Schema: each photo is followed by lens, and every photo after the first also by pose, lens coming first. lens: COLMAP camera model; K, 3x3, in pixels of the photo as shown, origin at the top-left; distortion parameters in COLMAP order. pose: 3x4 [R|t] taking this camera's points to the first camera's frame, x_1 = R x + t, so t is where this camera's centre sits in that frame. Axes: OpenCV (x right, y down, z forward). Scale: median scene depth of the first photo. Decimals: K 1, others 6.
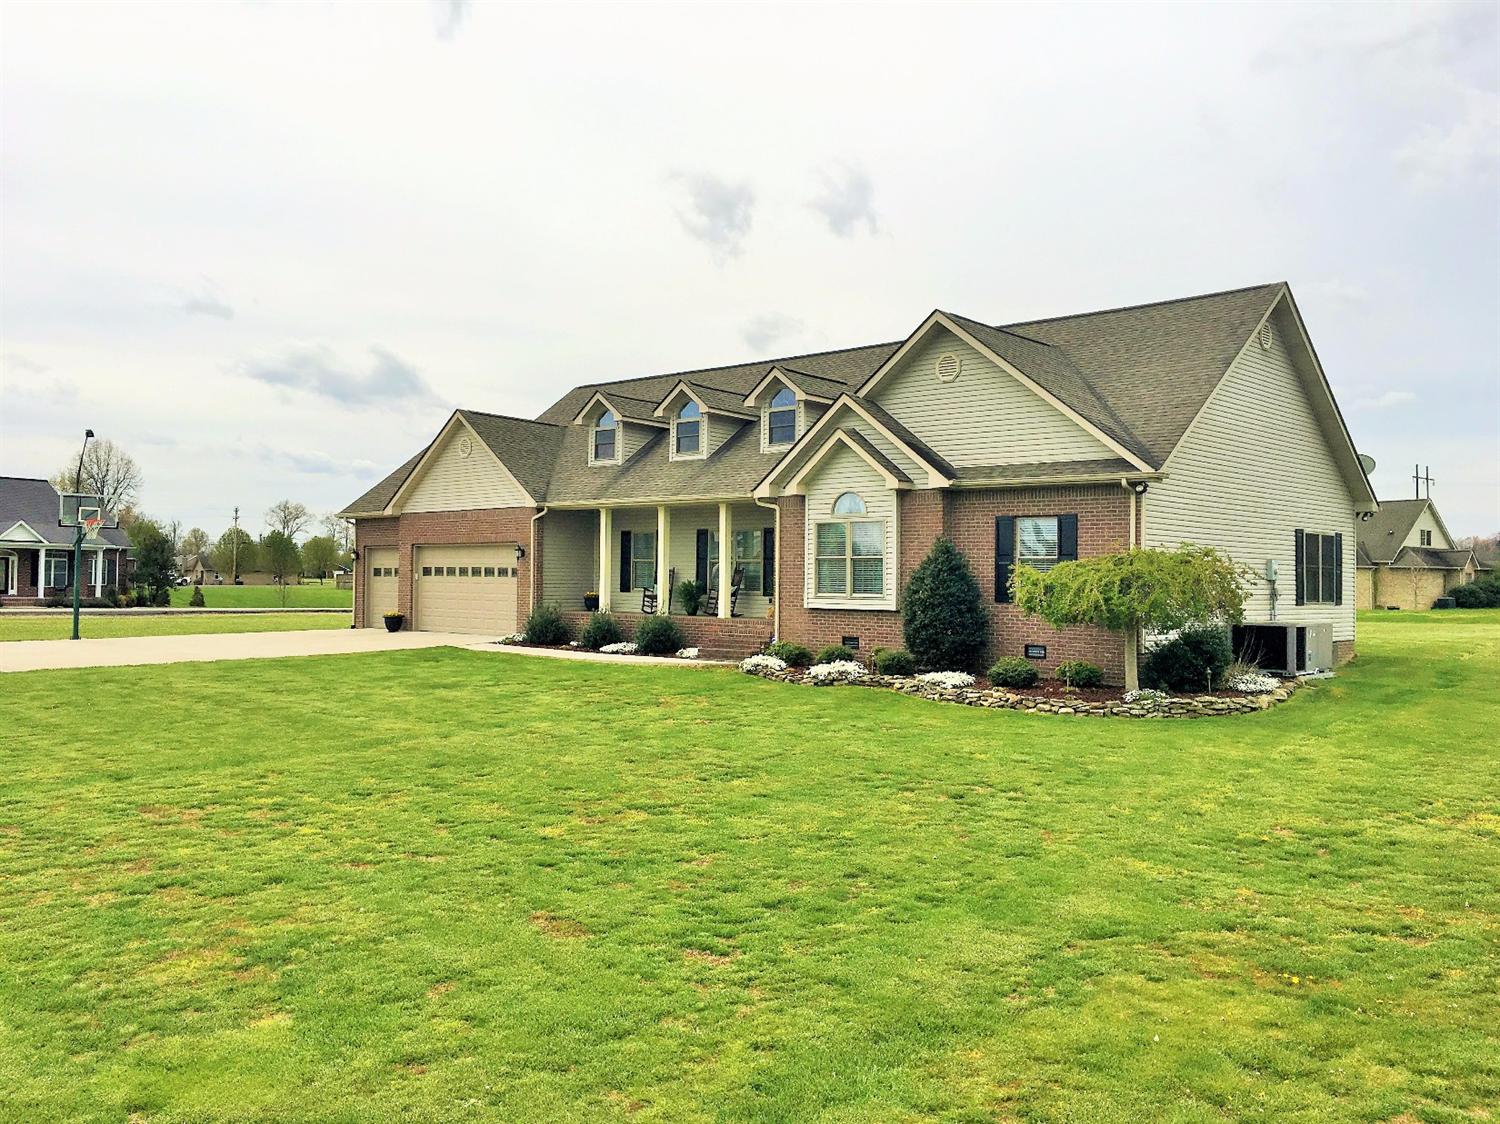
lens RADIAL K [[1269.6, 0, 718.7], [0, 1269.6, 556.6], [0, 0, 1]] dist [0.078498, 0.000112]
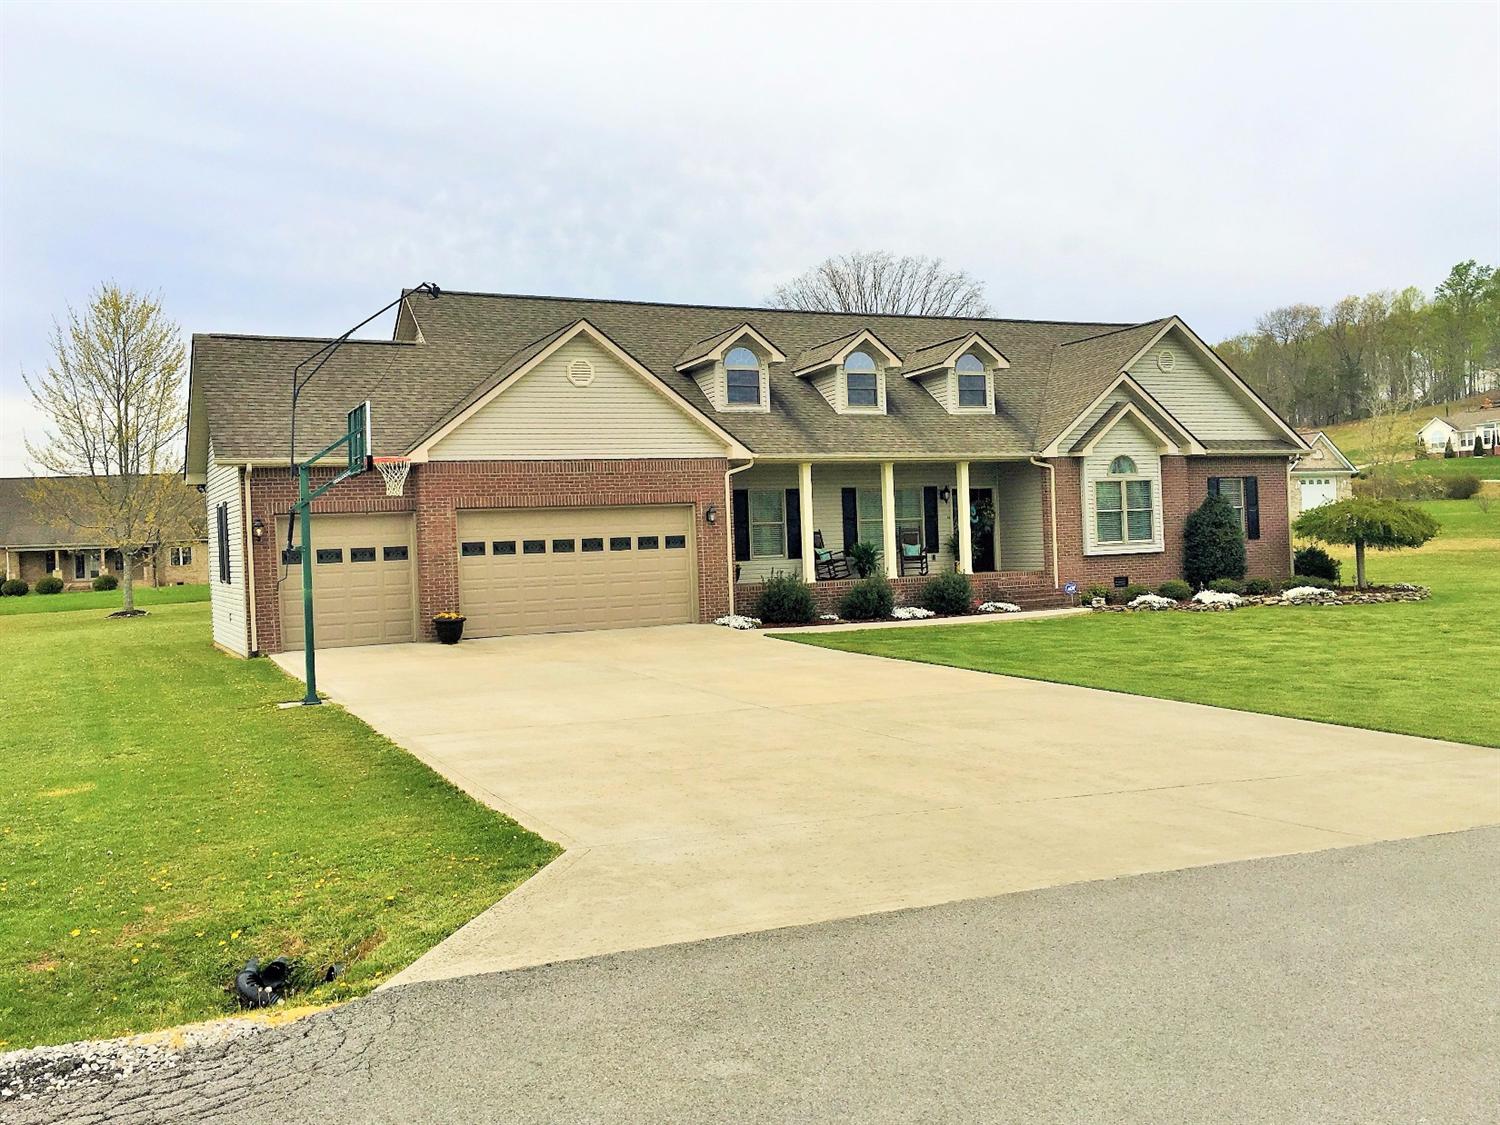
lens RADIAL K [[1269.6, 0, 718.7], [0, 1269.6, 557.1], [0, 0, 1]] dist [0.078498, 0.000112]
pose [[0.338409, -0.025622, 0.940650, -1.019336], [0.032357, 0.999355, 0.015580, 0.012170], [-0.940443, 0.025164, 0.339020, 0.842528]]
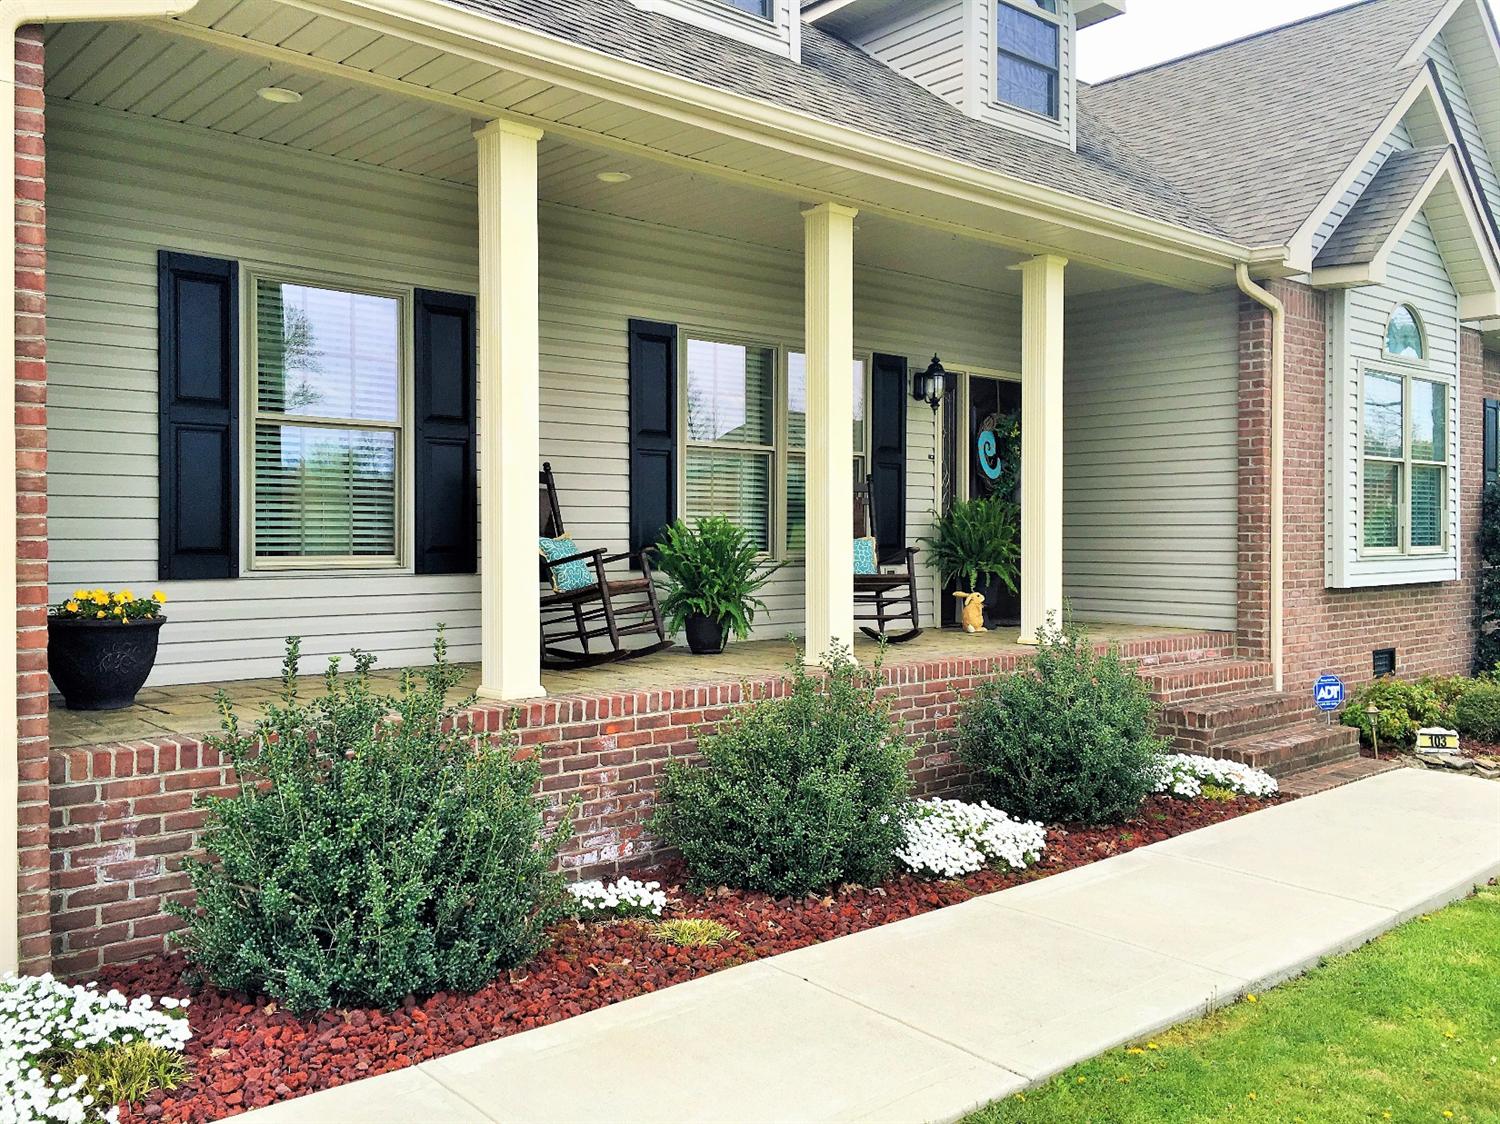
lens RADIAL K [[1269.6, 0, 718.7], [0, 1269.6, 556.6], [0, 0, 1]] dist [0.078498, 0.000112]
pose [[0.076662, -0.024467, 0.996757, -0.299573], [-0.006591, 0.999665, 0.025046, 0.020733], [-0.997035, -0.008490, 0.076475, 1.054124]]
